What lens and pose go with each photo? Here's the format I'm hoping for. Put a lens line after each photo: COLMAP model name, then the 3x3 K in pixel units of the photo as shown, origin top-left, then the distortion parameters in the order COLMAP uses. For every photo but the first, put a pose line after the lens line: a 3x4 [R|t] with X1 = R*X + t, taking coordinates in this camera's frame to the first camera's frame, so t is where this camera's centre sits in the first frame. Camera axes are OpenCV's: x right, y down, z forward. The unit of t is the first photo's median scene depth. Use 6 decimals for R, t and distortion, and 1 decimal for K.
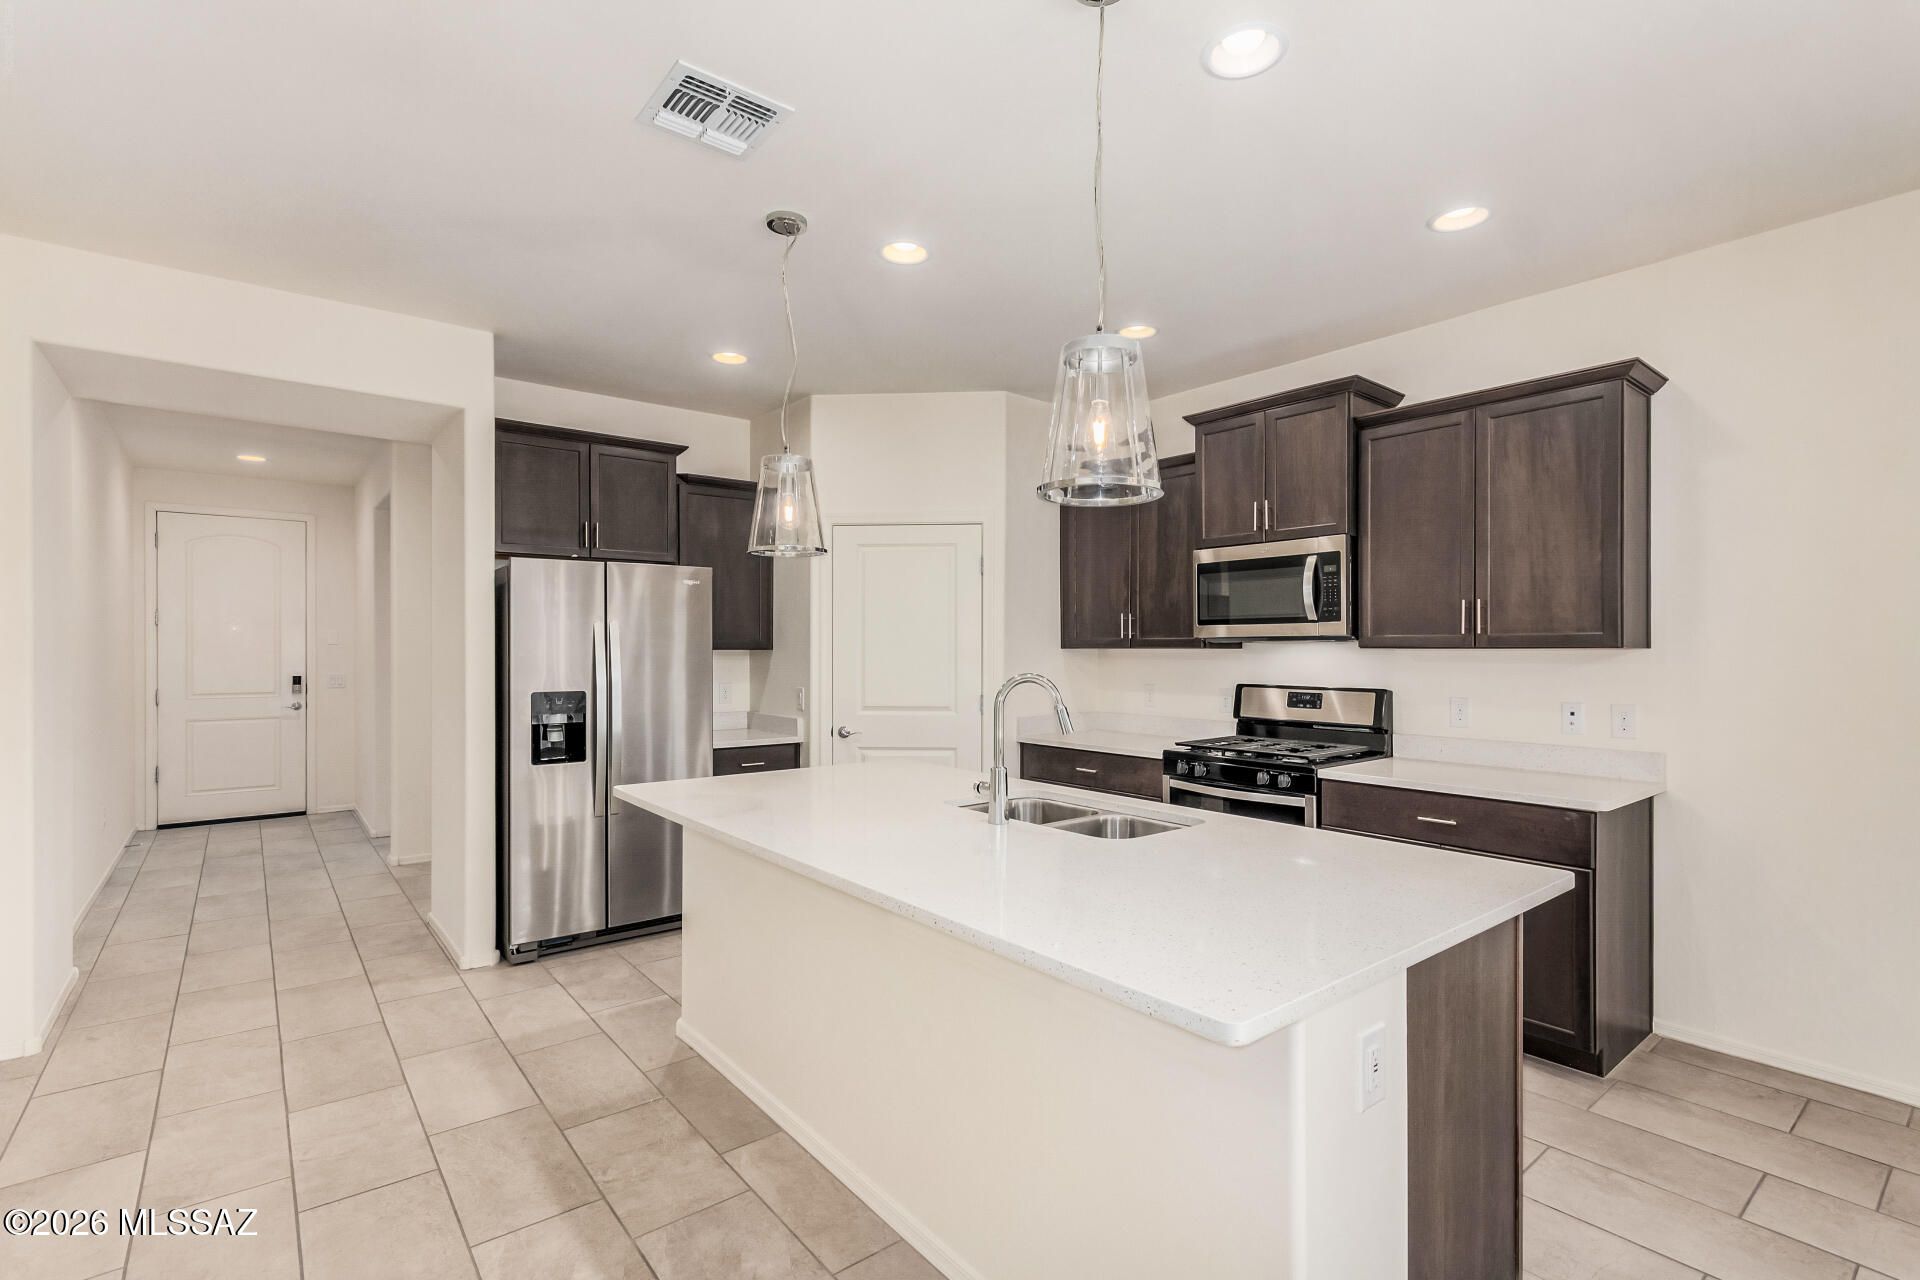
lens RADIAL K [[887.0, 0, 967.2], [0, 887.0, 643.7], [0, 0, 1]] dist [0.008446, -0.000147]
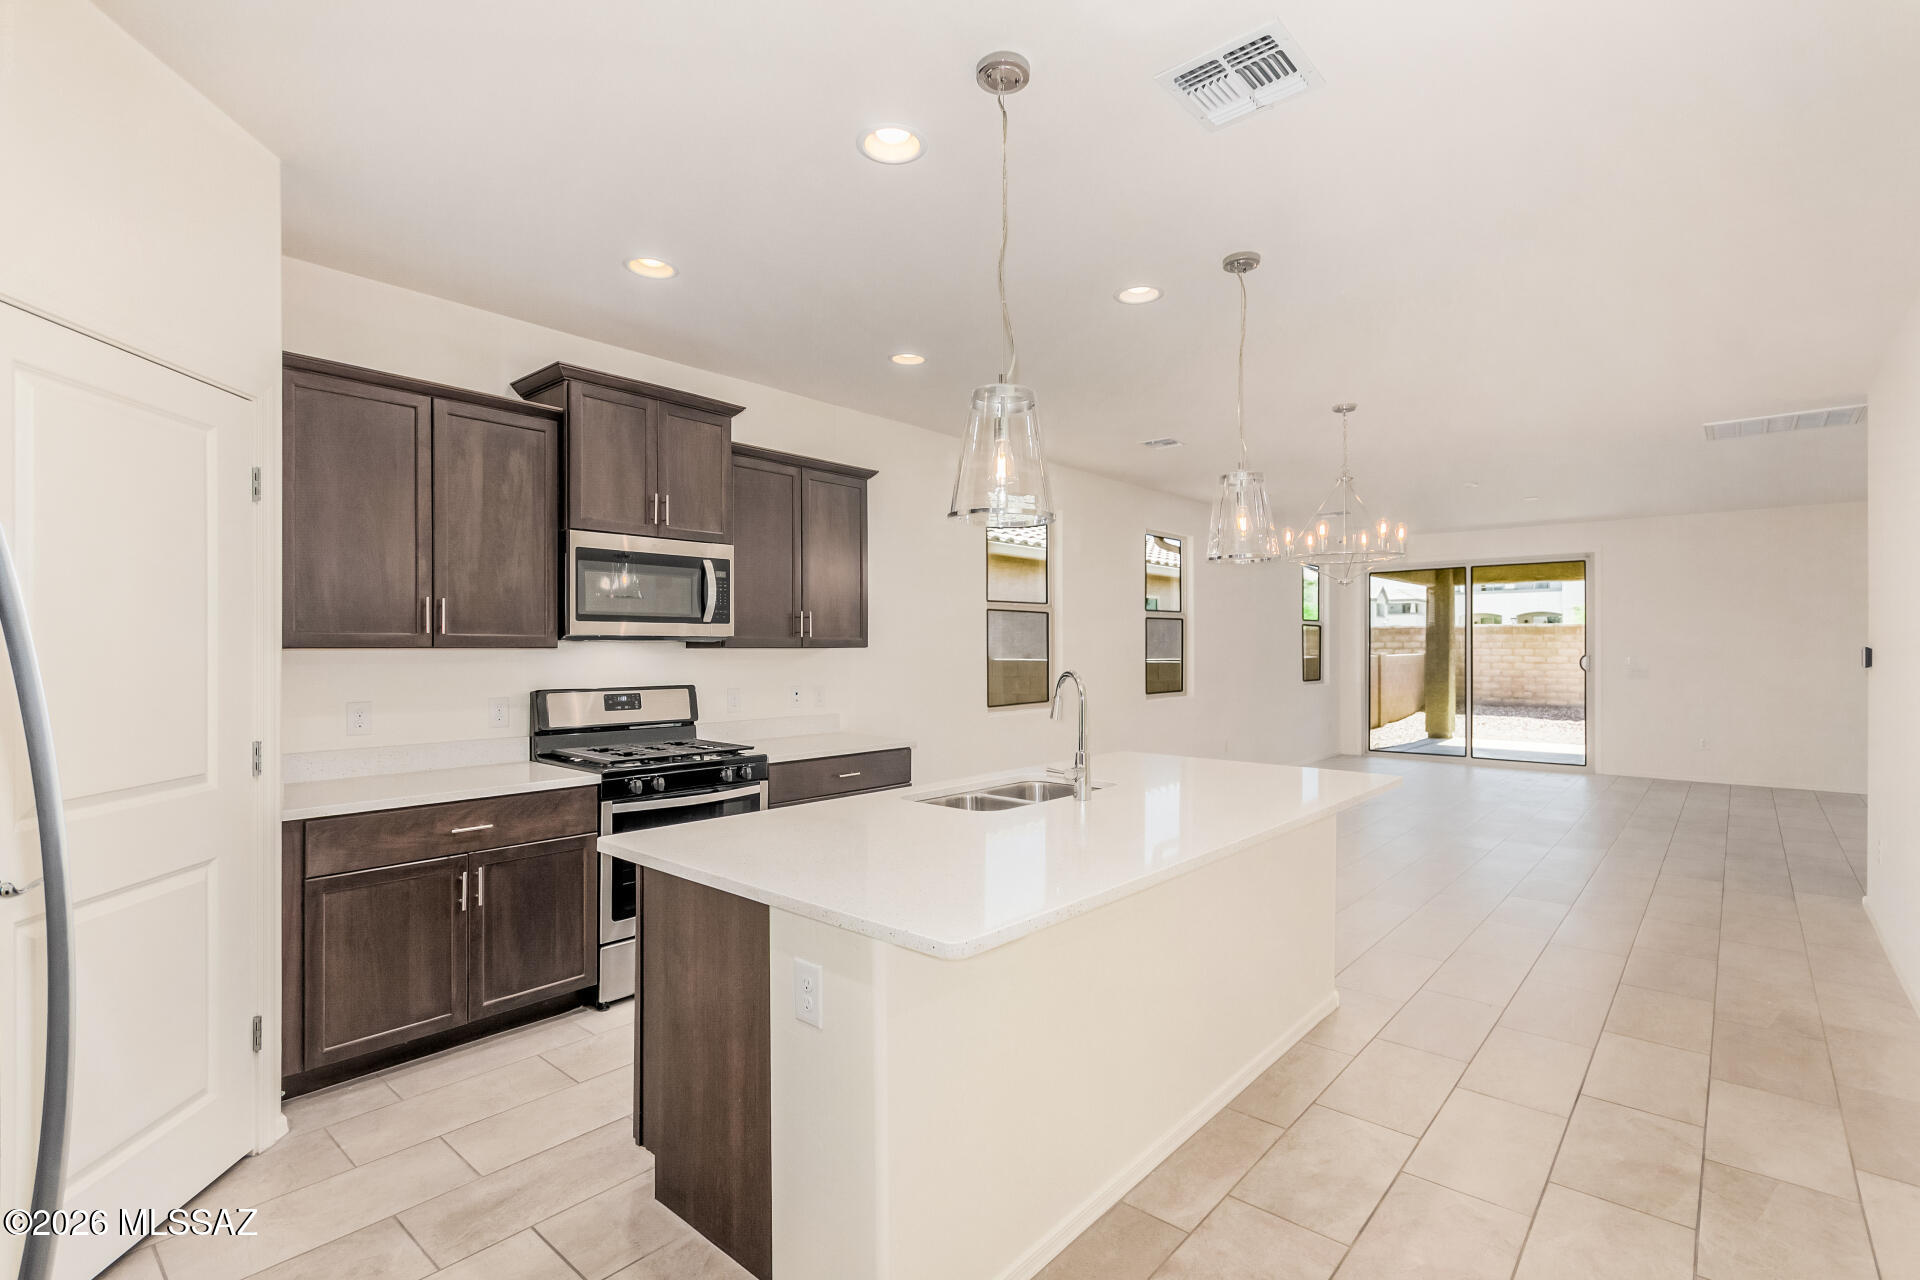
lens RADIAL K [[887.0, 0, 976.9], [0, 887.0, 645.2], [0, 0, 1]] dist [0.008446, -0.000147]
pose [[-0.175601, 0.003825, 0.984454, -0.623292], [-0.003701, 0.999983, -0.004545, 0.004924], [-0.984454, -0.004441, -0.175584, 0.773799]]
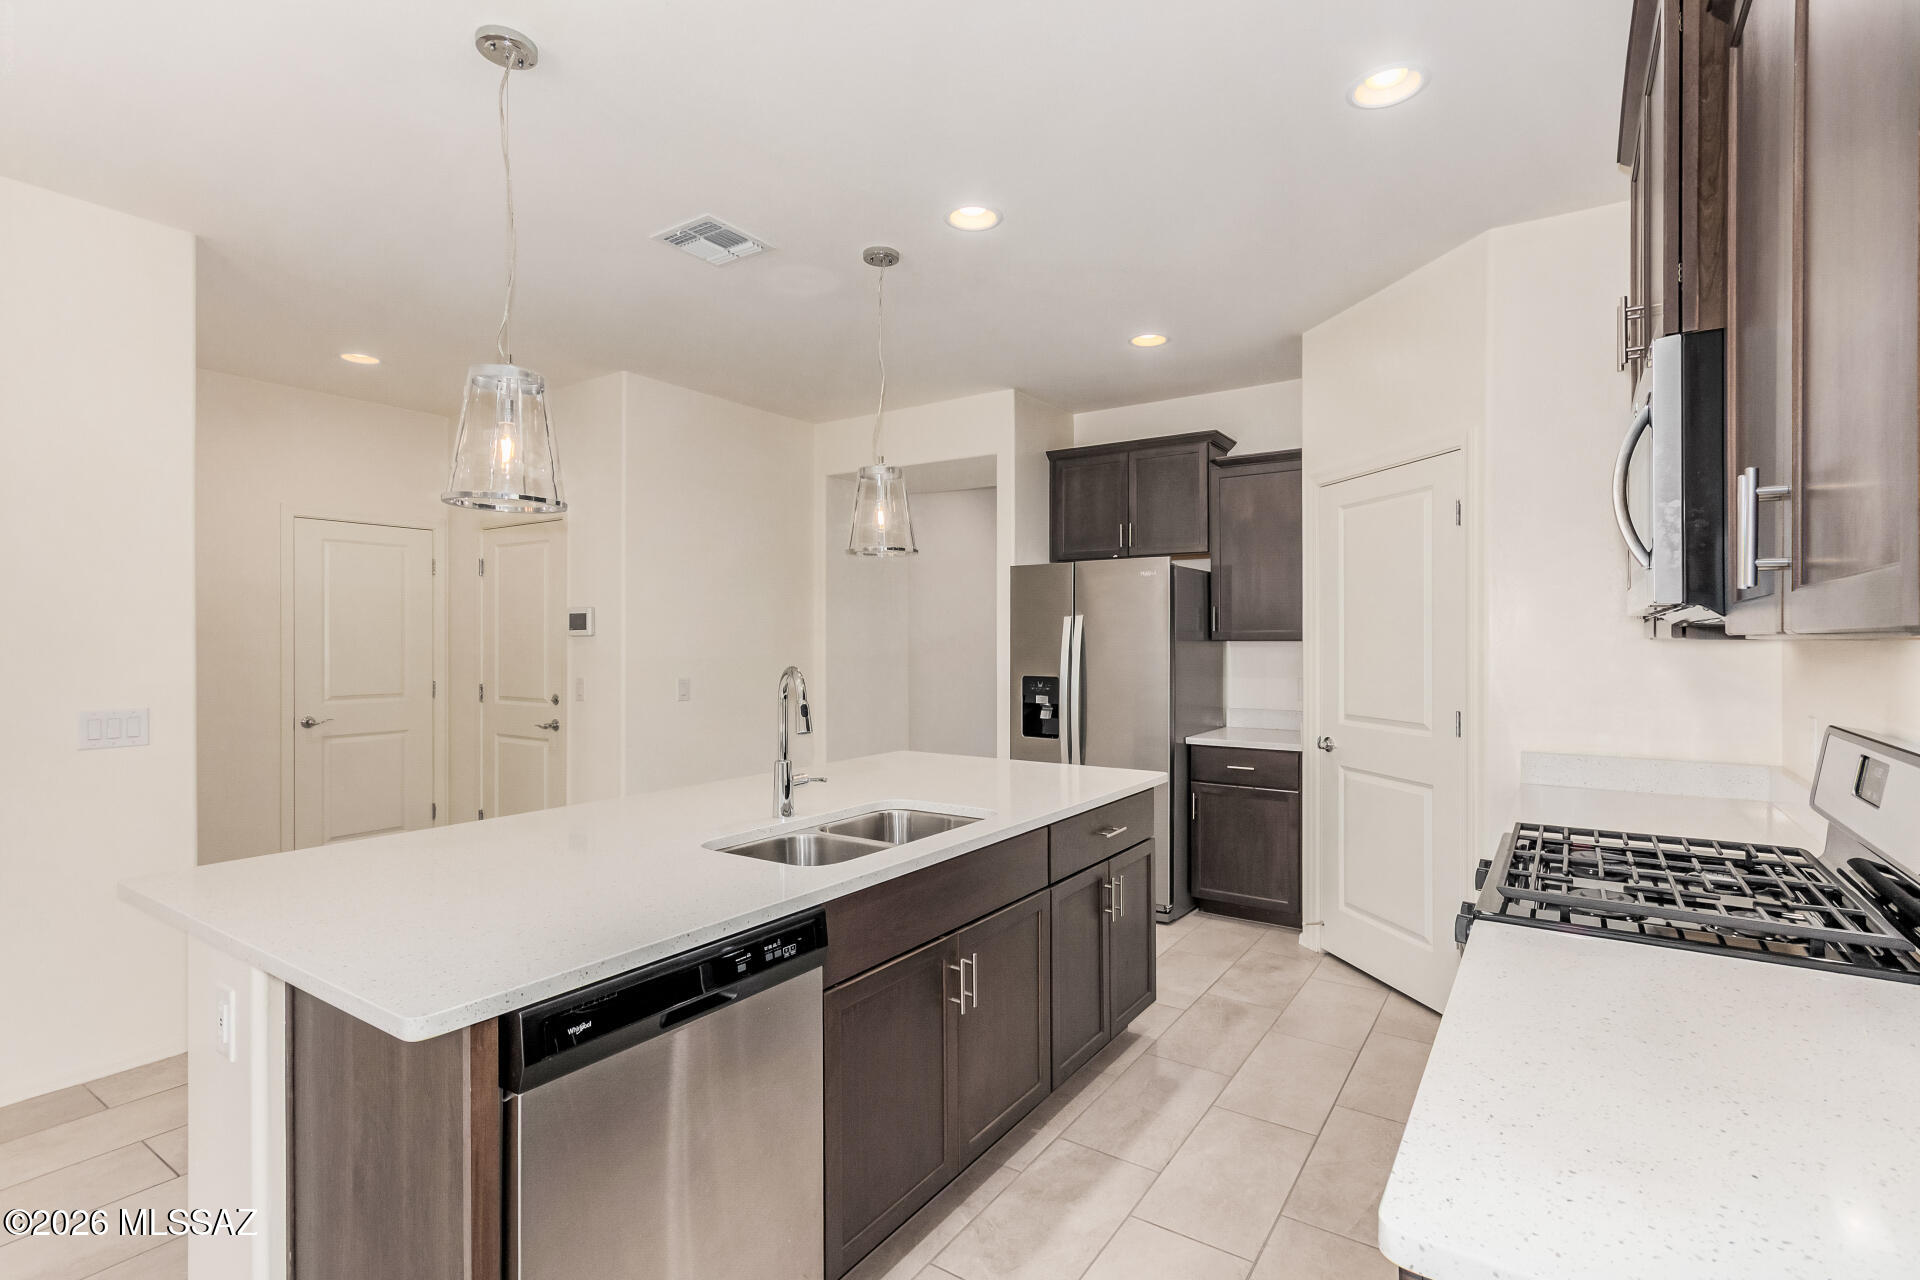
lens RADIAL K [[885.2, 0, 966.5], [0, 885.2, 655.0], [0, 0, 1]] dist [0.001369, 0.000090]
pose [[0.288372, 0.016833, -0.957370, 0.659593], [0.010168, 0.999735, 0.020640, -0.000295], [0.957464, -0.015687, 0.288124, 0.584569]]
